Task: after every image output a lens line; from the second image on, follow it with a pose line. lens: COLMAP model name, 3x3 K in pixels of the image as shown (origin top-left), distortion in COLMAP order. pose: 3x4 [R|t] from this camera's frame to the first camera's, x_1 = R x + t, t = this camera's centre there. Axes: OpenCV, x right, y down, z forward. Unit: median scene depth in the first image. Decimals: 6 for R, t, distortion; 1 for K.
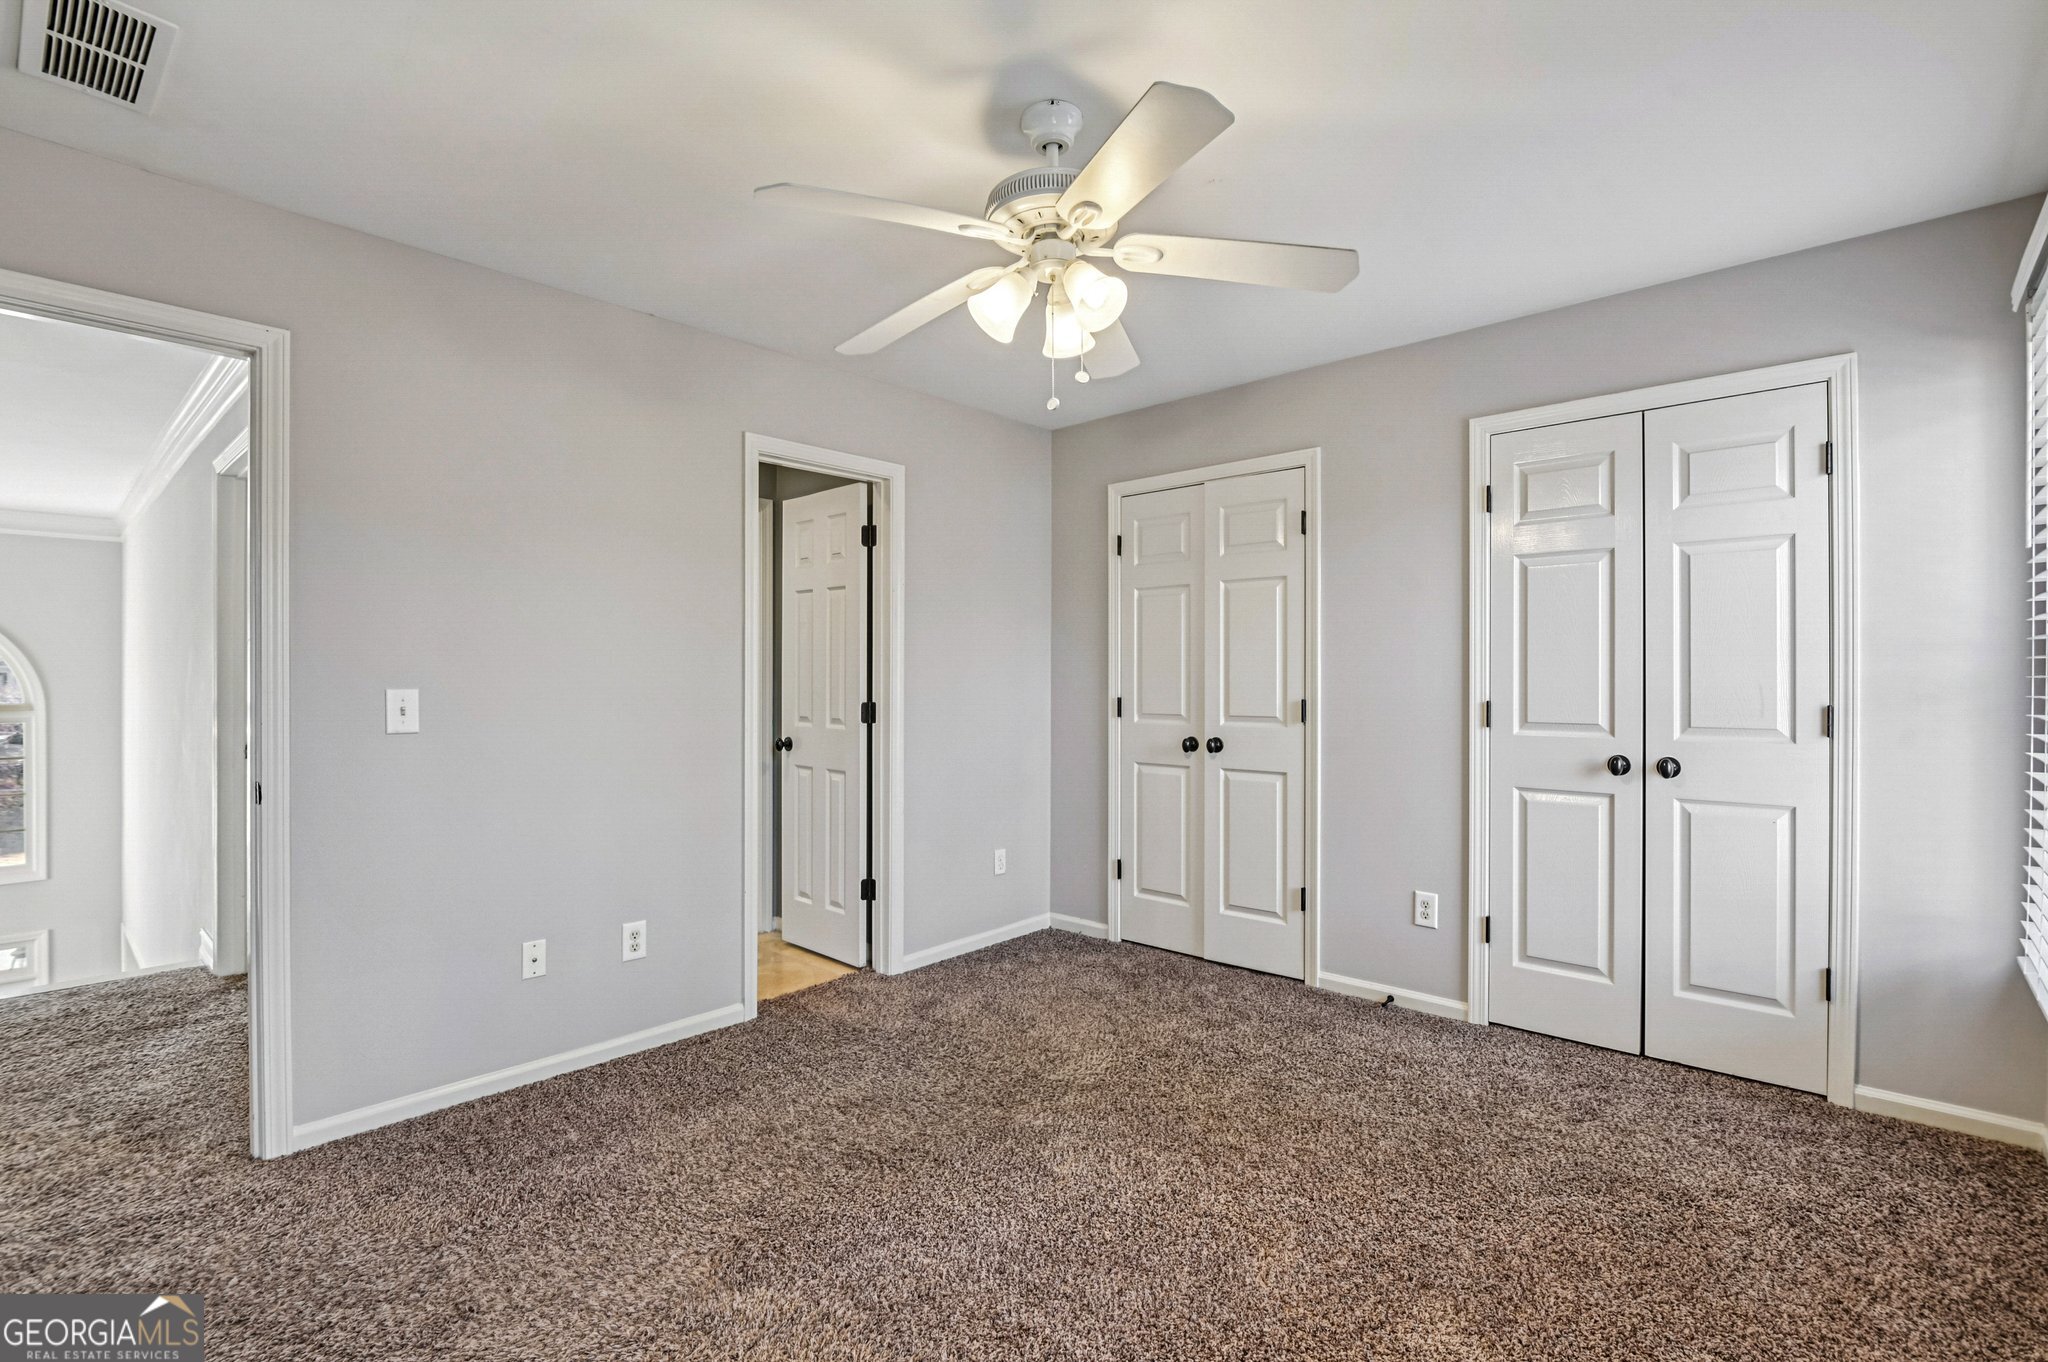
lens RADIAL K [[936.4, 0, 1028.1], [0, 936.4, 682.4], [0, 0, 1]] dist [-0.017979, -0.000193]
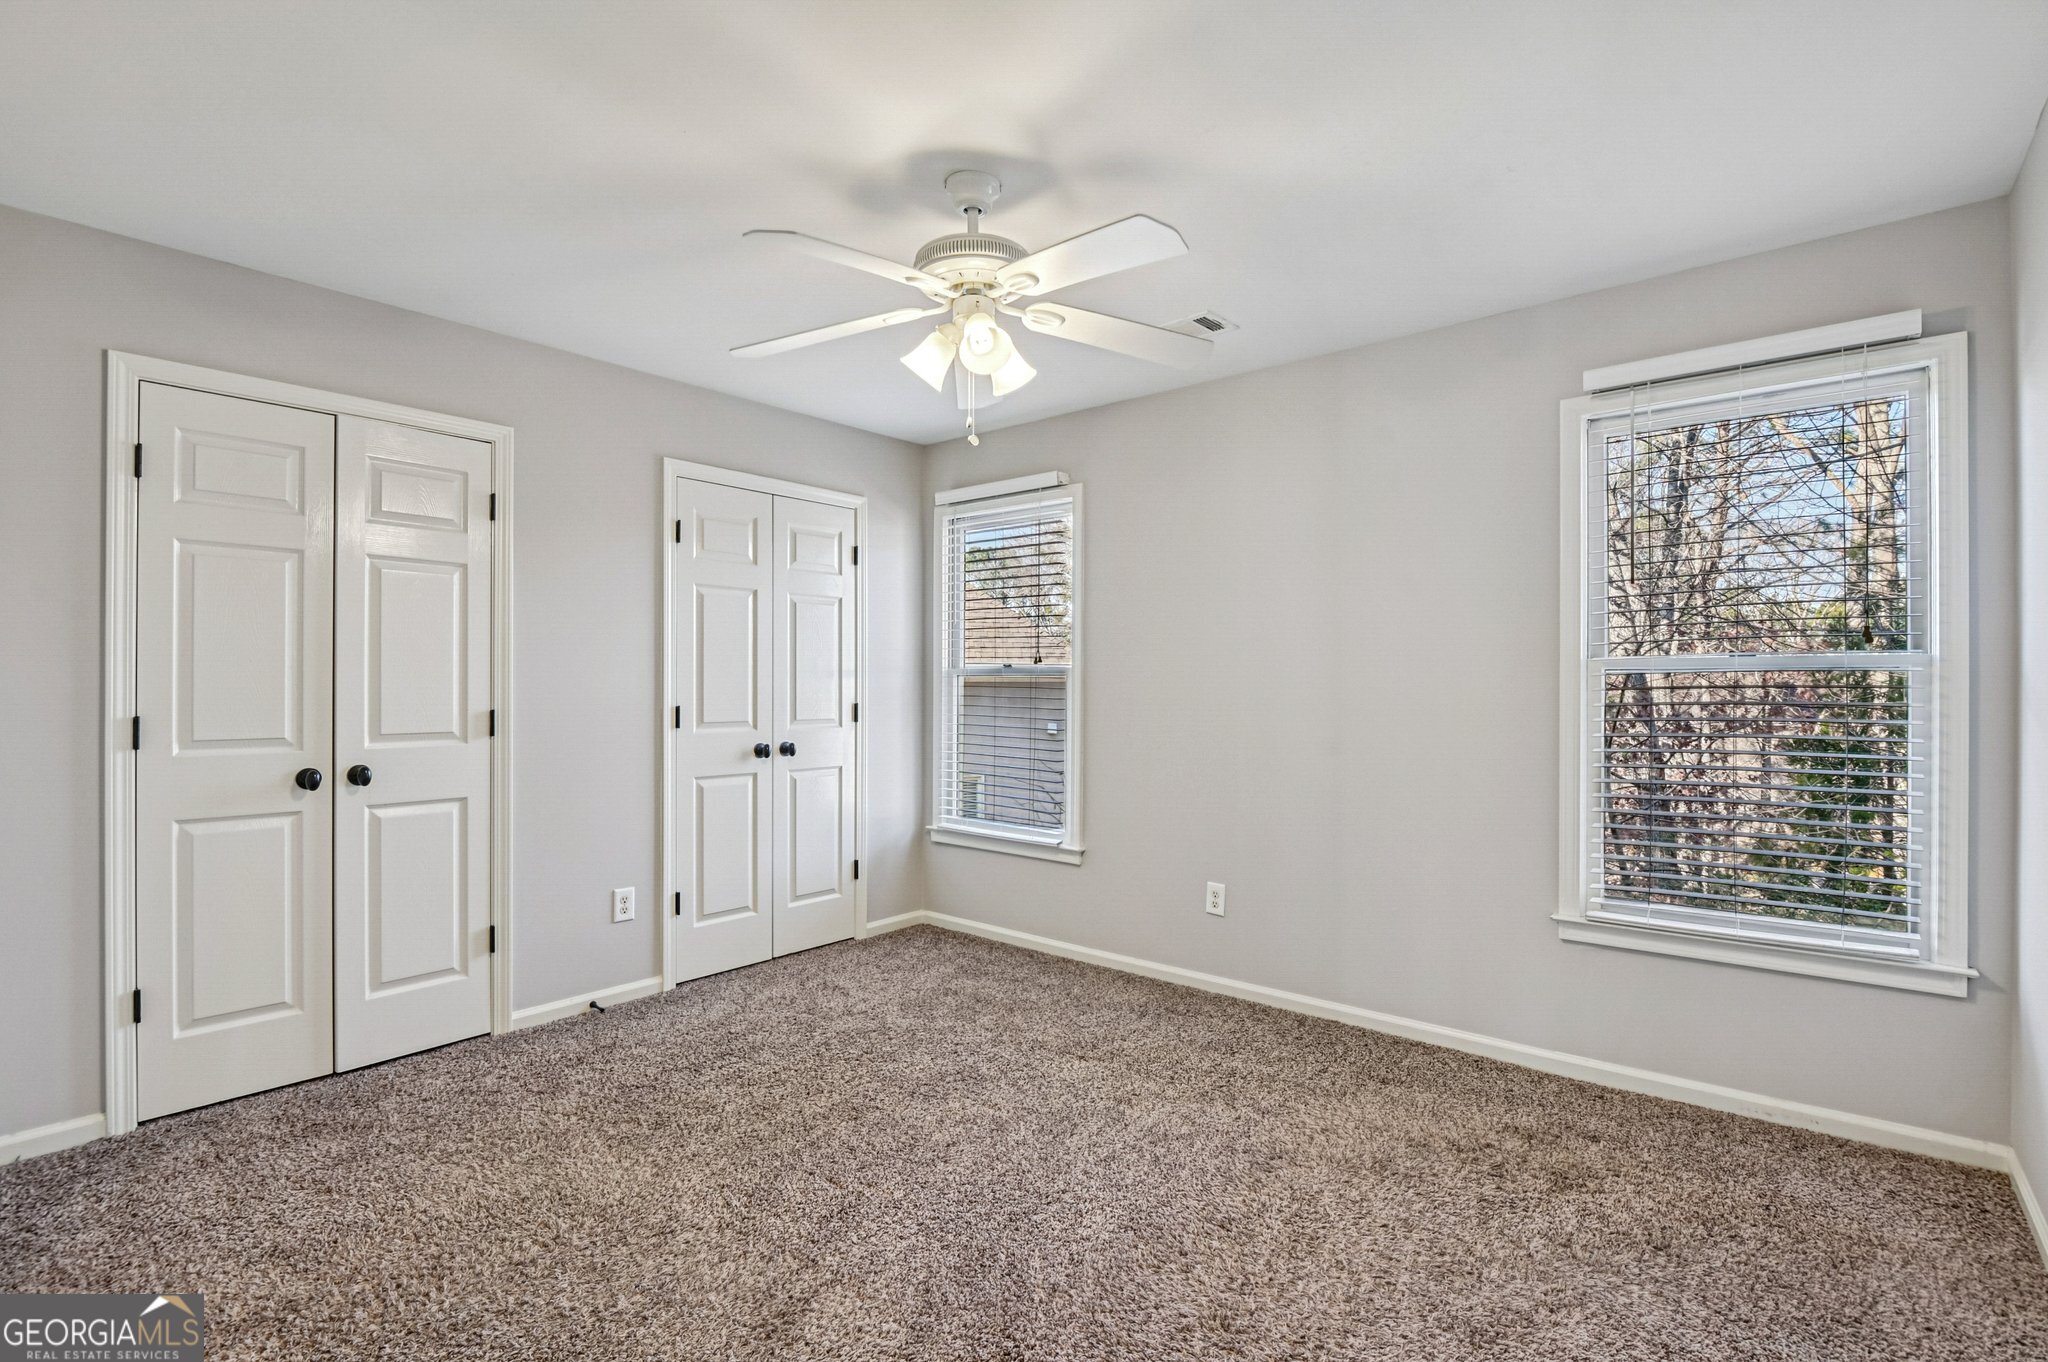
lens RADIAL K [[936.4, 0, 1025.4], [0, 936.4, 689.7], [0, 0, 1]] dist [-0.017979, -0.000193]
pose [[-0.042689, 0.000162, 0.999088, -0.636839], [0.003967, 0.999992, 0.000007, 0.001172], [-0.999081, 0.003963, -0.042689, 0.576215]]
